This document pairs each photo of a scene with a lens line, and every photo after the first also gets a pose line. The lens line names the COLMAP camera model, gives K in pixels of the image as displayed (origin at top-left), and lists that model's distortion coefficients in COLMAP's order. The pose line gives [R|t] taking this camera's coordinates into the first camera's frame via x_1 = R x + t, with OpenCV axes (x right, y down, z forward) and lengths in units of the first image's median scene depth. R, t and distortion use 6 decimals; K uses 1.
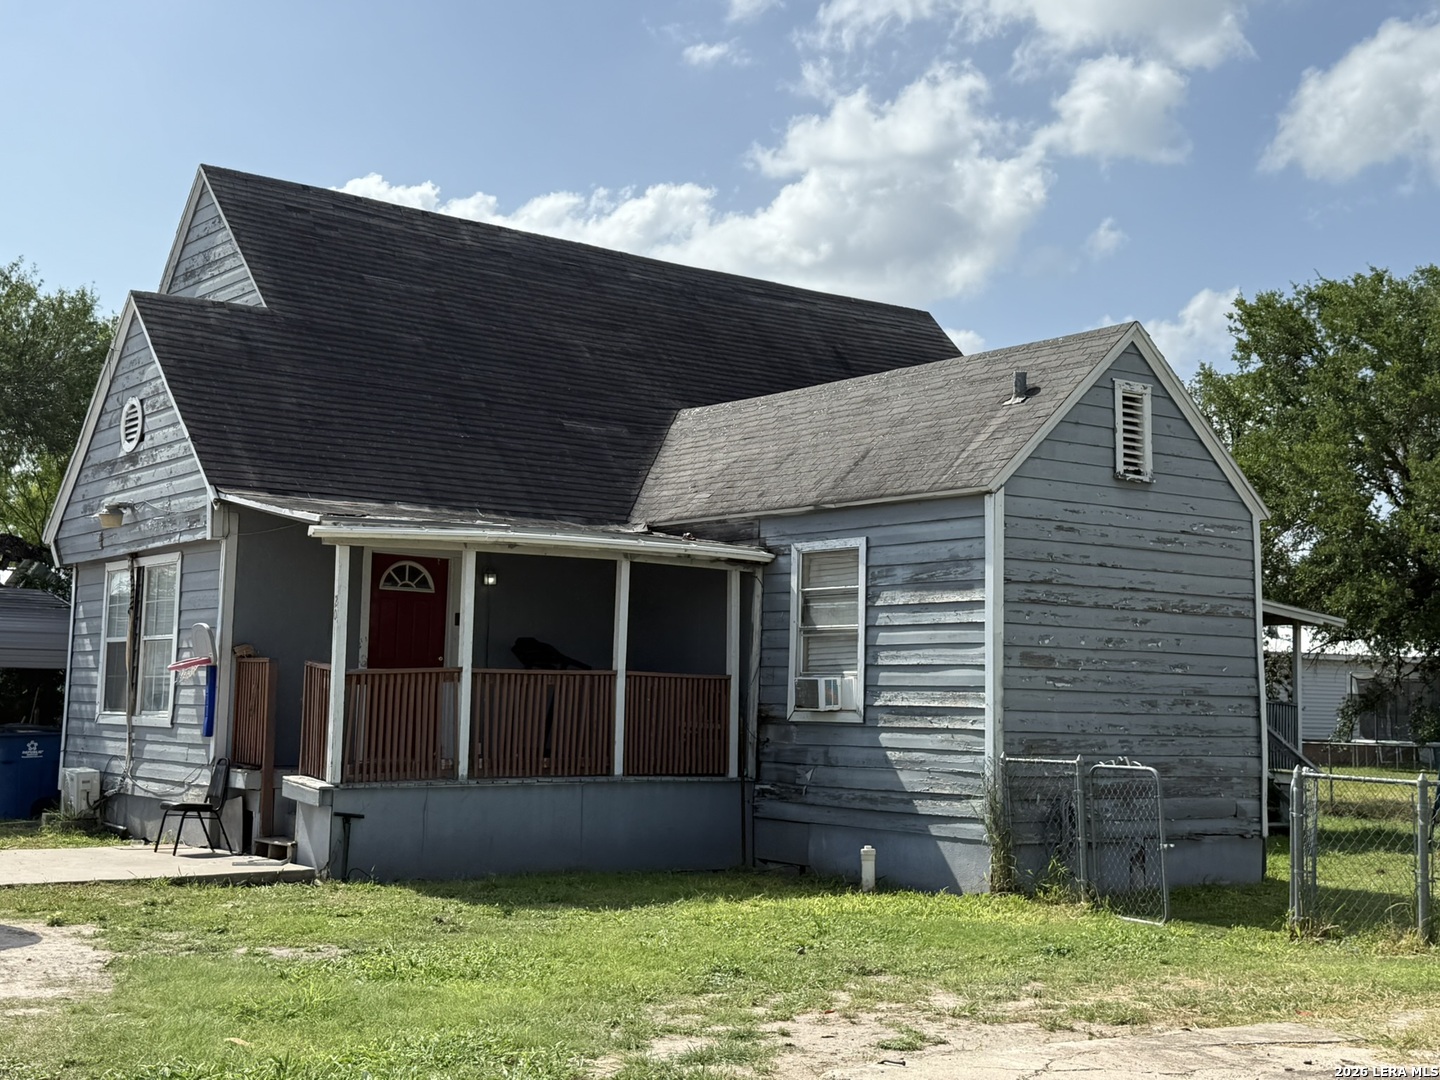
lens RADIAL K [[1818.8, 0, 712.4], [0, 1818.8, 549.8], [0, 0, 1]] dist [0.108120, 0.000000]
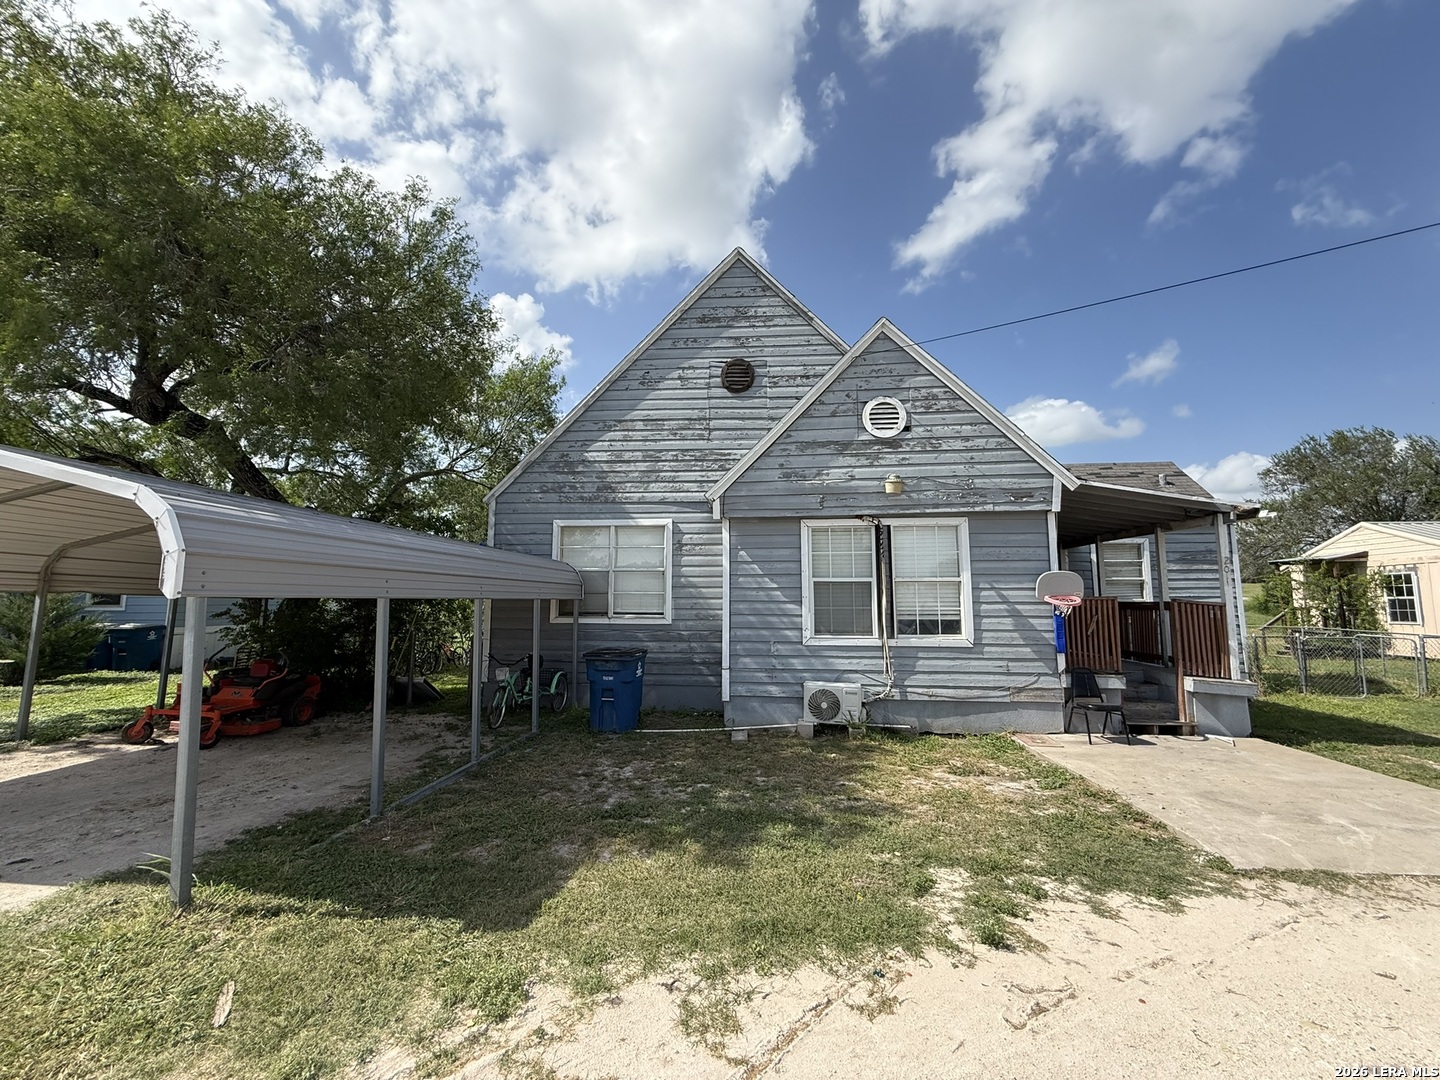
lens RADIAL K [[576.8, 0, 720.9], [0, 576.8, 545.6], [0, 0, 1]] dist [-0.003634, -0.000346]
pose [[0.657452, 0.053694, 0.751581, -0.711246], [-0.046606, 0.998446, -0.030561, 0.042584], [-0.752054, -0.014936, 0.658933, 0.830281]]
